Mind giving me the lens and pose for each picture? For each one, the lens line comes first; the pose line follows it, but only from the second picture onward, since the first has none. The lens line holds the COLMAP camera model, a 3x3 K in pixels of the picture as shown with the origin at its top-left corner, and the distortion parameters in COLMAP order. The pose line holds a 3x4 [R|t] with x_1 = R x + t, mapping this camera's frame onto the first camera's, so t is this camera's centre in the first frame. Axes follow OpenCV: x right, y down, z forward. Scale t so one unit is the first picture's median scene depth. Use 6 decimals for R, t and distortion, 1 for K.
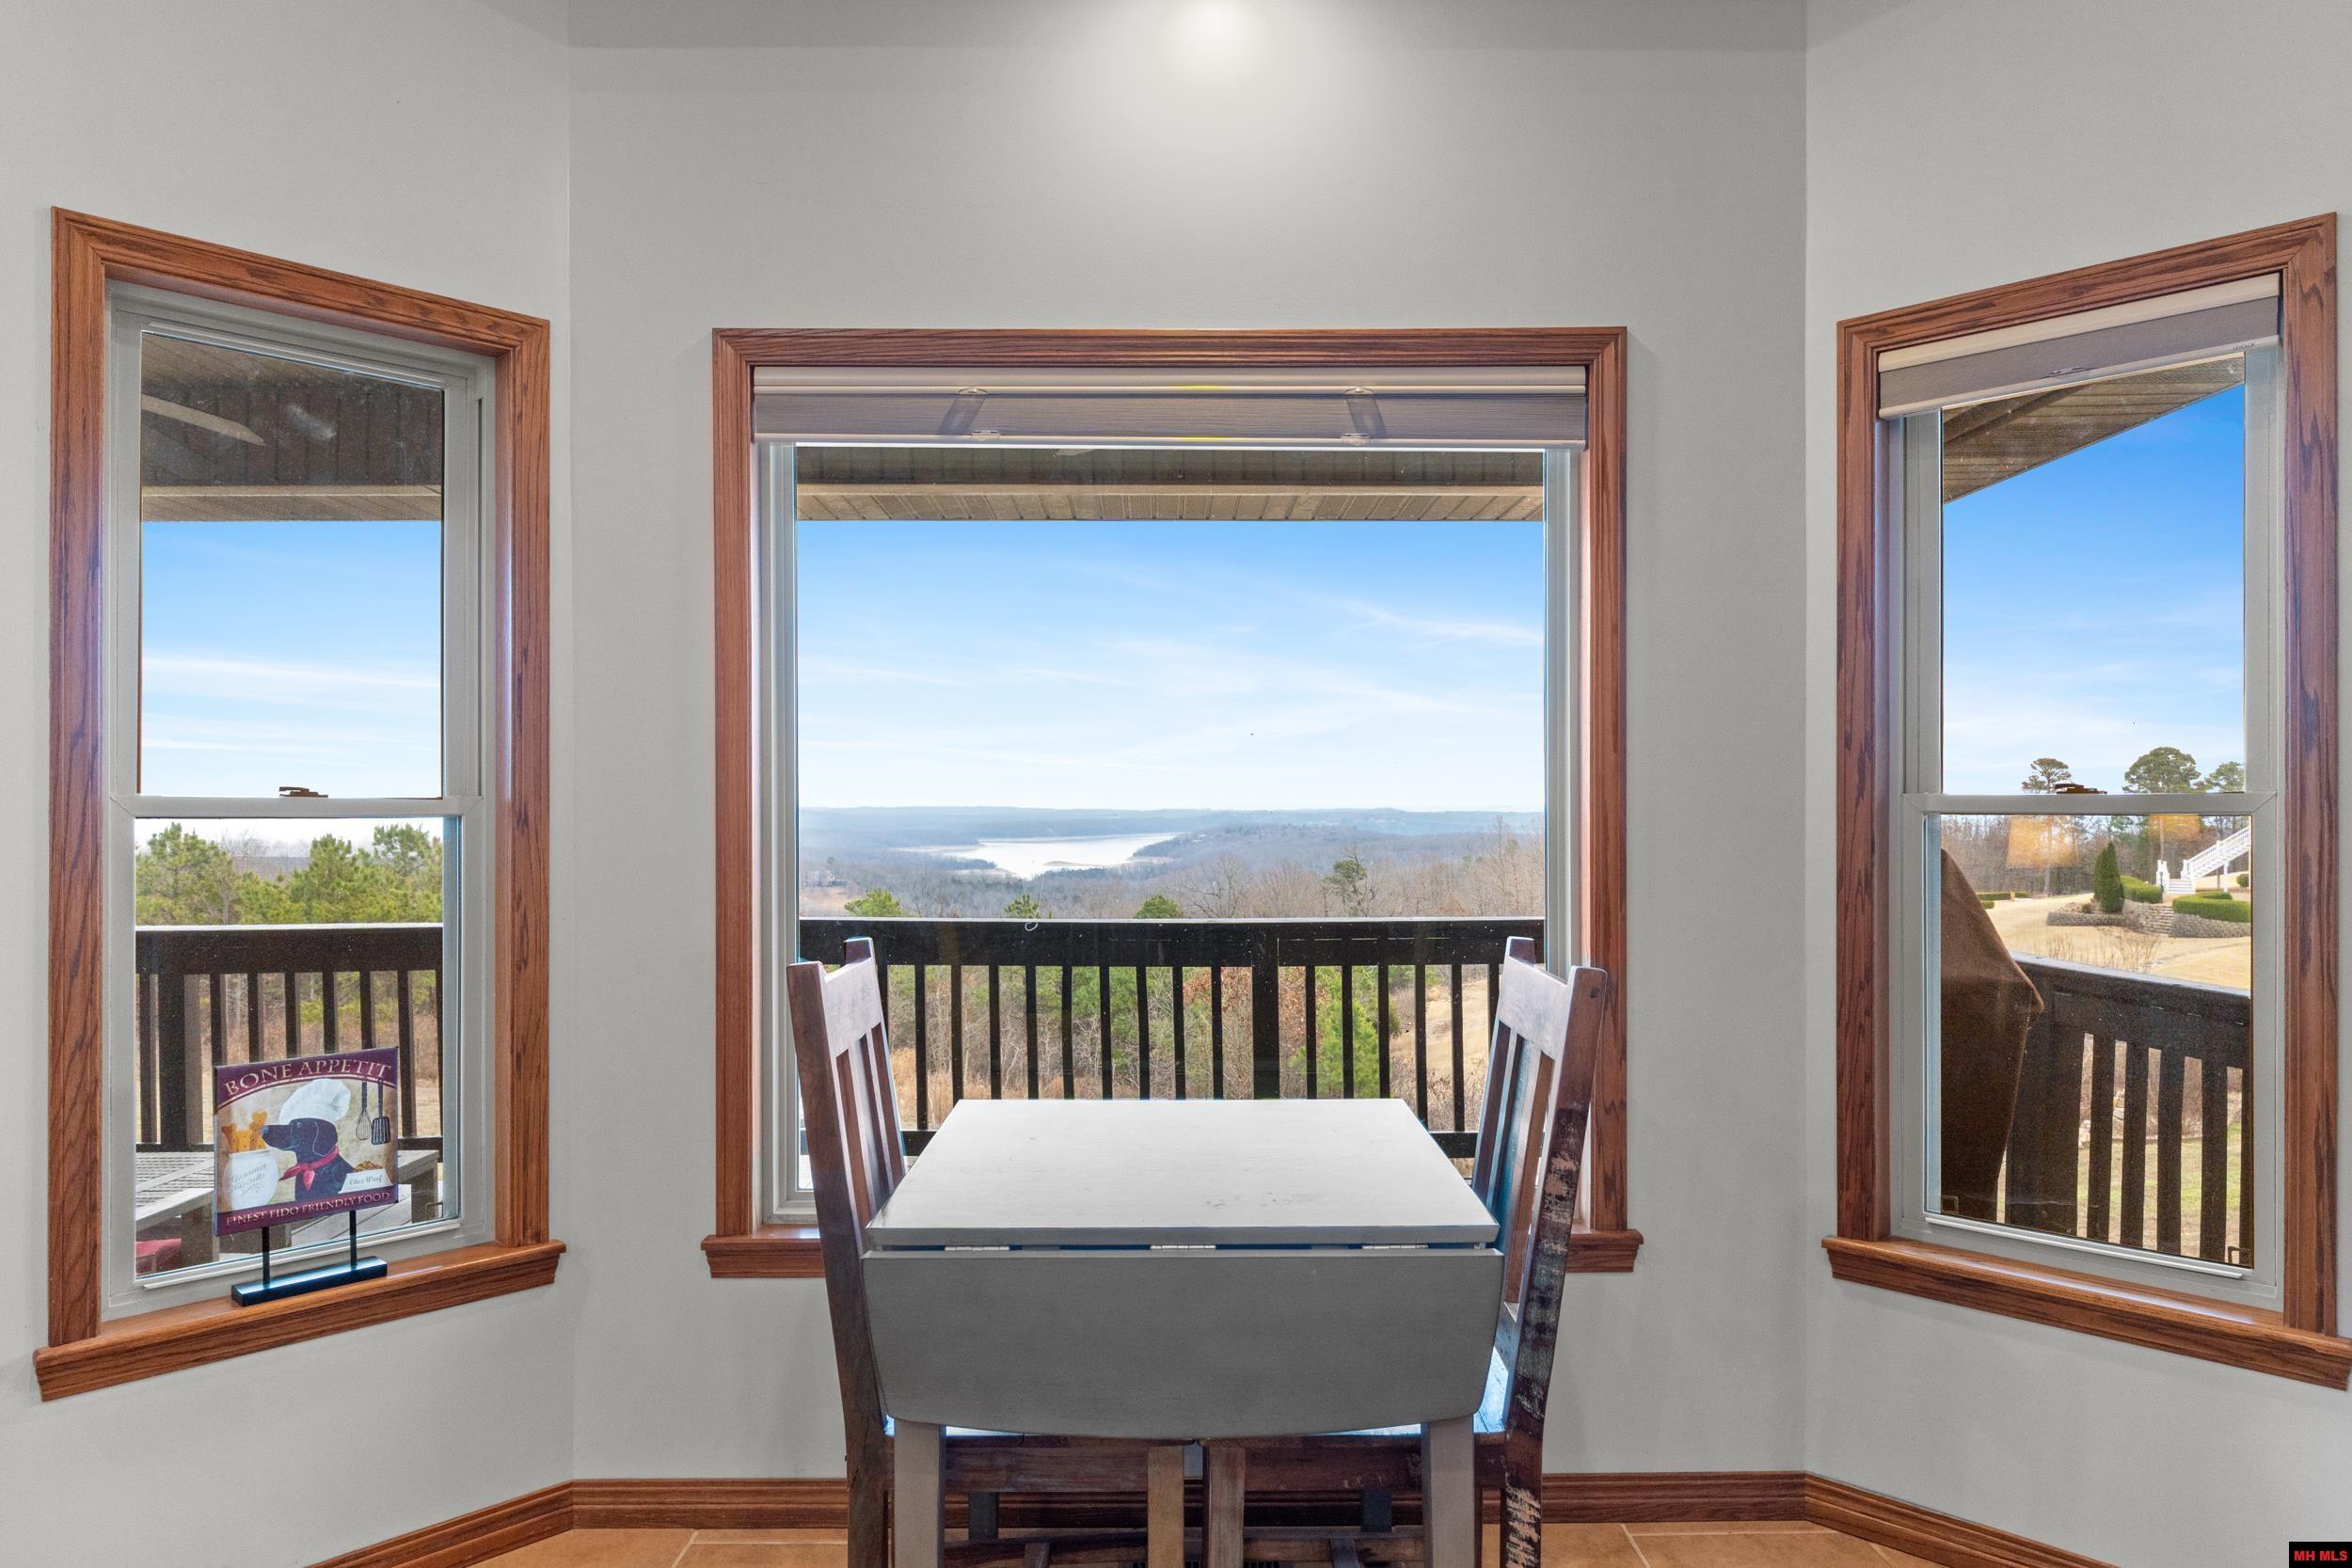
lens RADIAL K [[1496.5, 0, 1181.2], [0, 1496.5, 805.5], [0, 0, 1]] dist [0.000011, 0.000654]
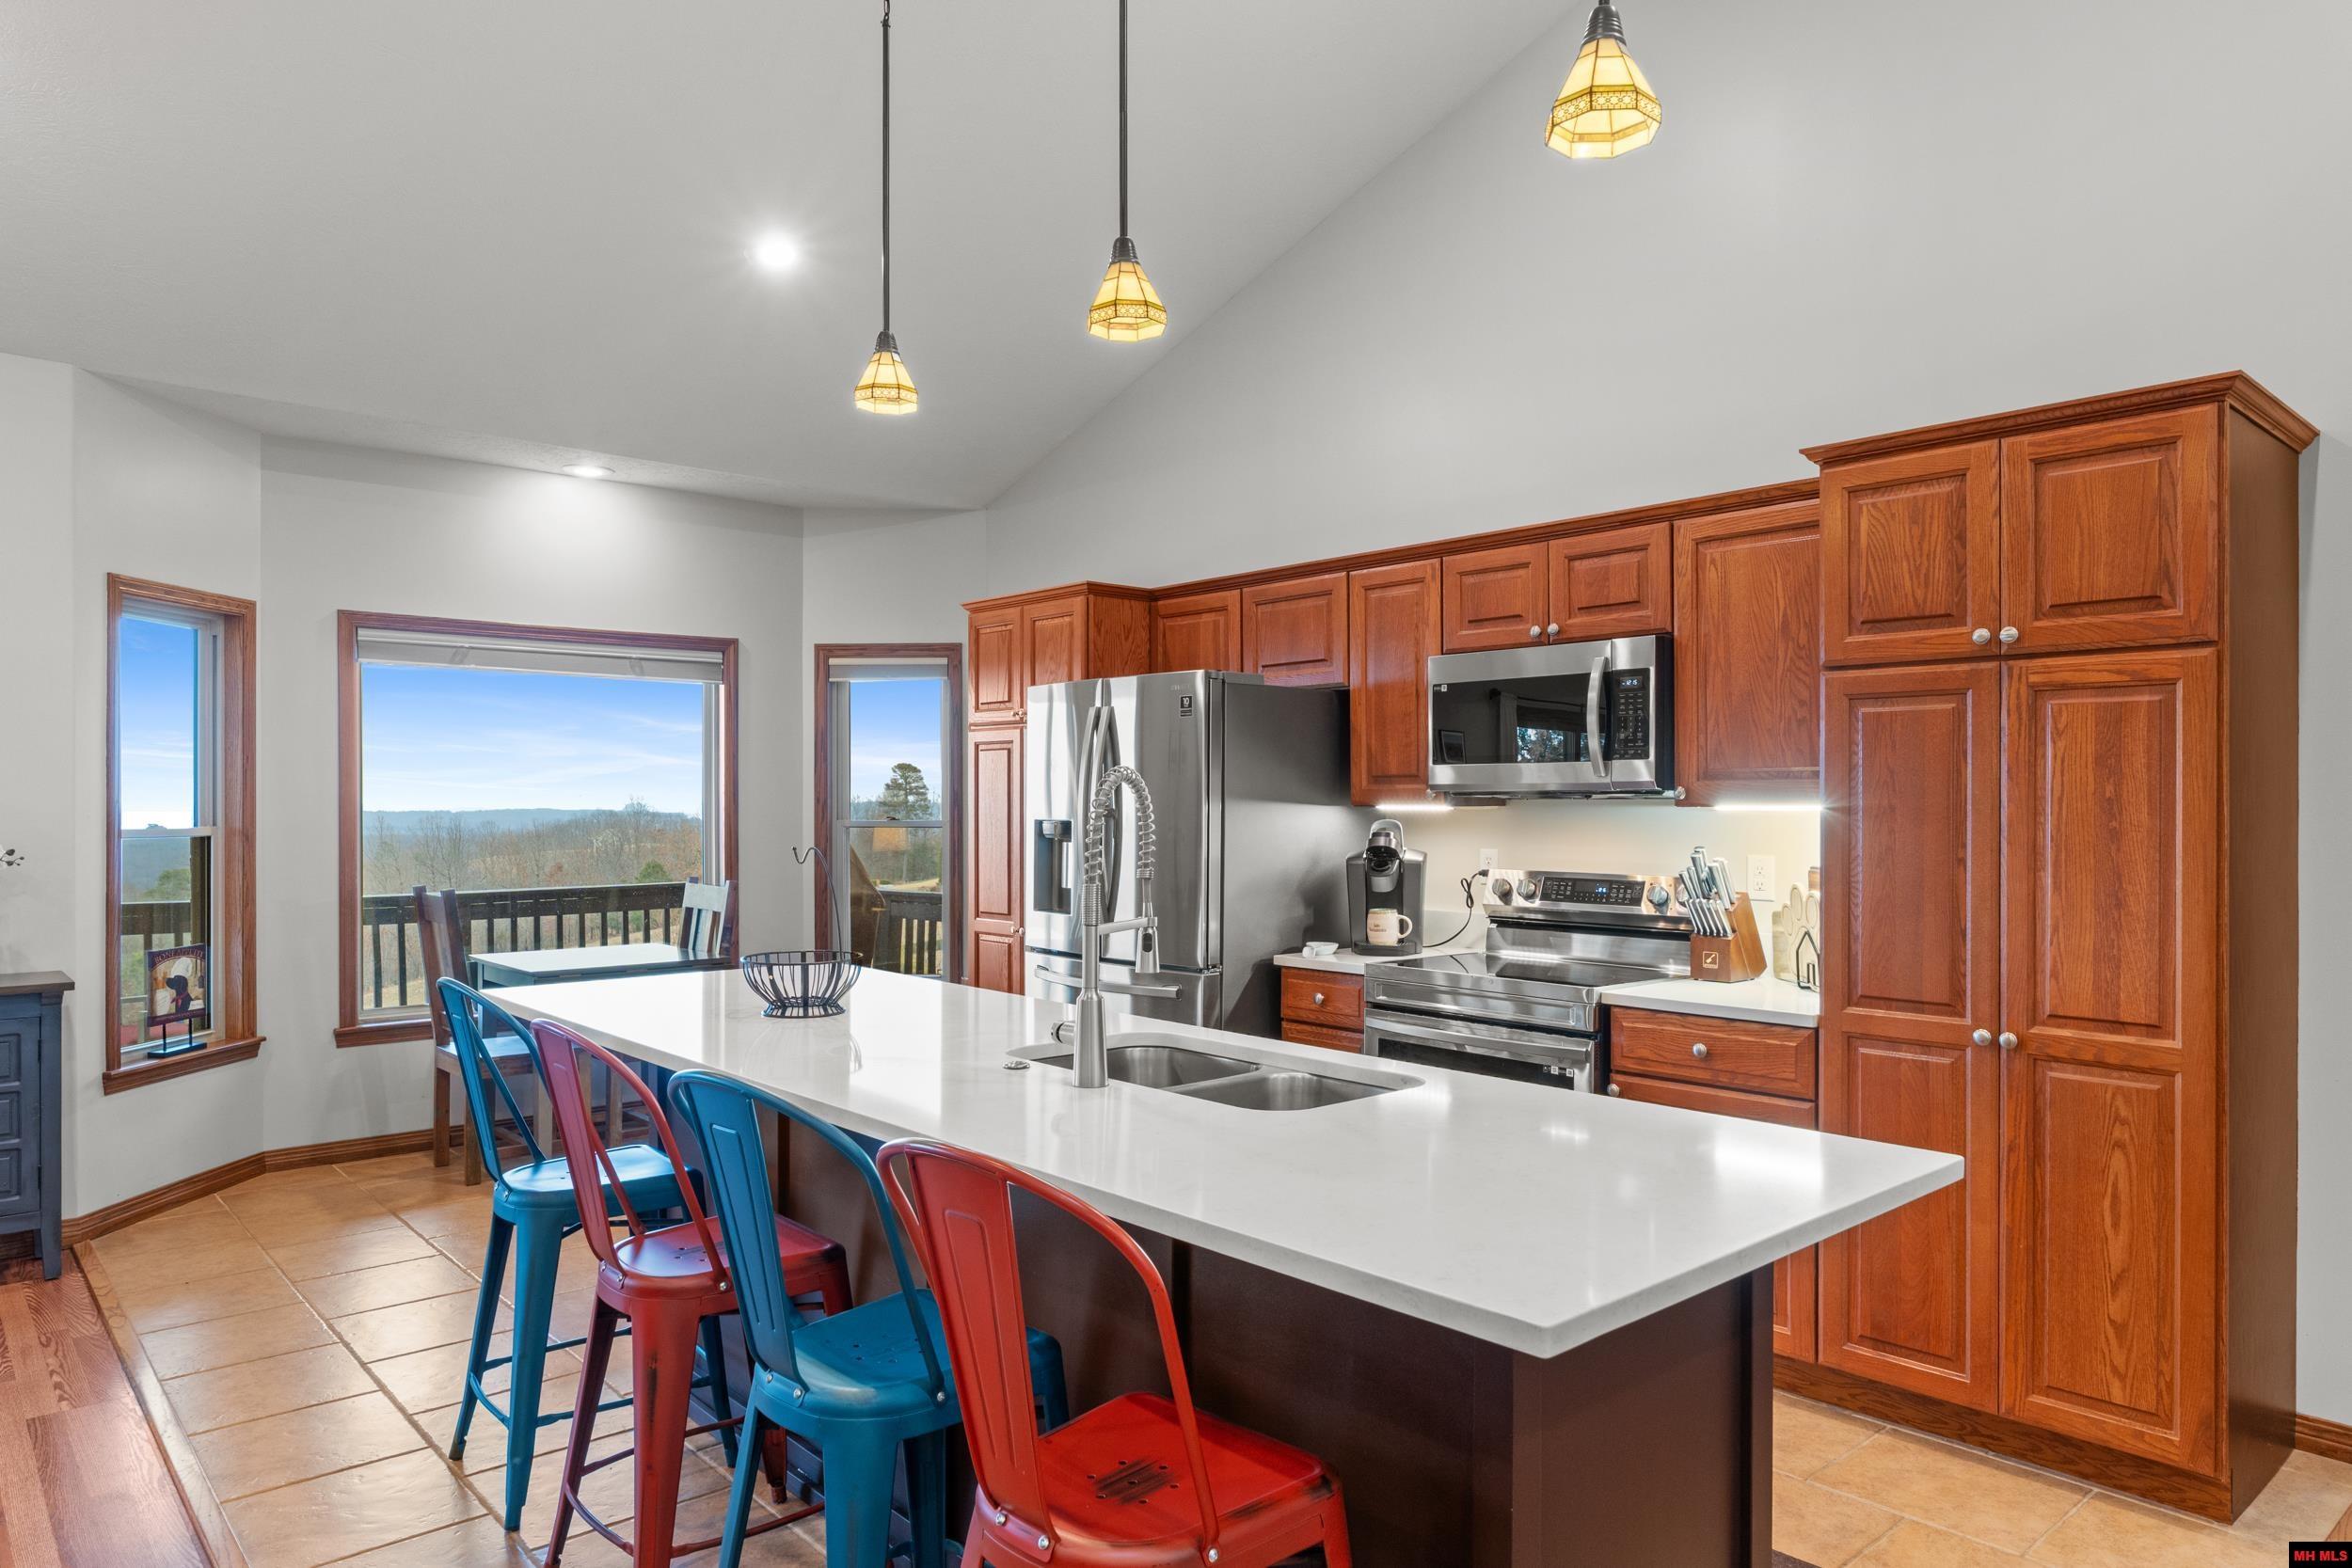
lens RADIAL K [[1496.5, 0, 1181.7], [0, 1496.5, 798.1], [0, 0, 1]] dist [0.000011, 0.000654]
pose [[0.760120, 0.001872, 0.649780, -0.139578], [0.000842, 0.999992, -0.003866, -0.006464], [-0.649782, 0.003485, 0.760113, -0.254282]]
